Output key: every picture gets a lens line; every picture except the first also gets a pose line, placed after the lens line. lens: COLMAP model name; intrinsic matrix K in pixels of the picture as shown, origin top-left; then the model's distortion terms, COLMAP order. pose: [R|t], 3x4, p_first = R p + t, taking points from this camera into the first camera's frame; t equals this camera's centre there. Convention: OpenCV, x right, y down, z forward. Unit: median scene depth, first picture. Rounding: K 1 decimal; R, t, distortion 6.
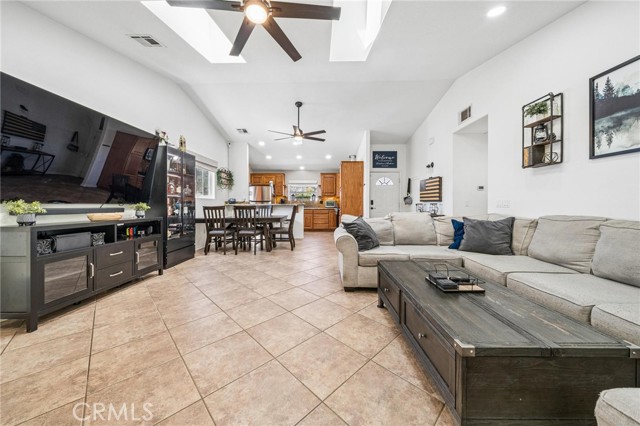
lens RADIAL K [[222.1, 0, 317.2], [0, 222.1, 203.8], [0, 0, 1]] dist [-0.000580, 0.000066]
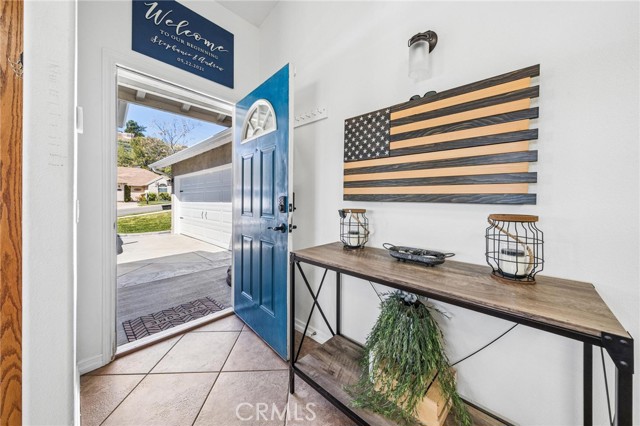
lens RADIAL K [[222.1, 0, 317.2], [0, 222.1, 203.8], [0, 0, 1]] dist [-0.000580, 0.000066]
pose [[0.665772, 0.001106, 0.746154, 0.435227], [-0.006743, 0.999967, 0.004534, -0.012995], [-0.746125, -0.008050, 0.665757, 1.481365]]
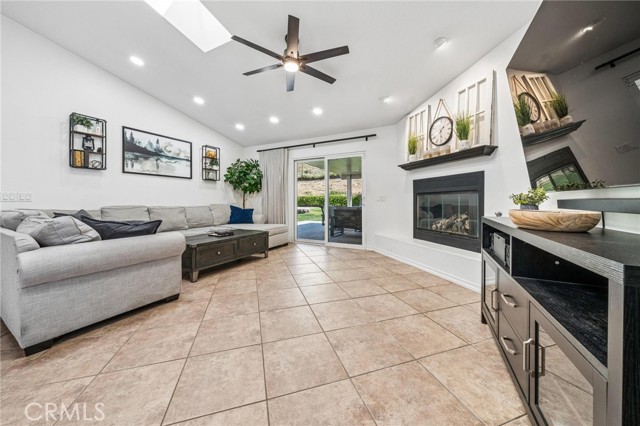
lens RADIAL K [[222.4, 0, 322.3], [0, 222.4, 201.6], [0, 0, 1]] dist [-0.009836, -0.000018]
pose [[-0.901886, 0.002593, 0.431967, -0.591704], [0.003225, 0.999995, 0.000731, 0.018101], [-0.431962, 0.002053, -0.901889, 1.218009]]
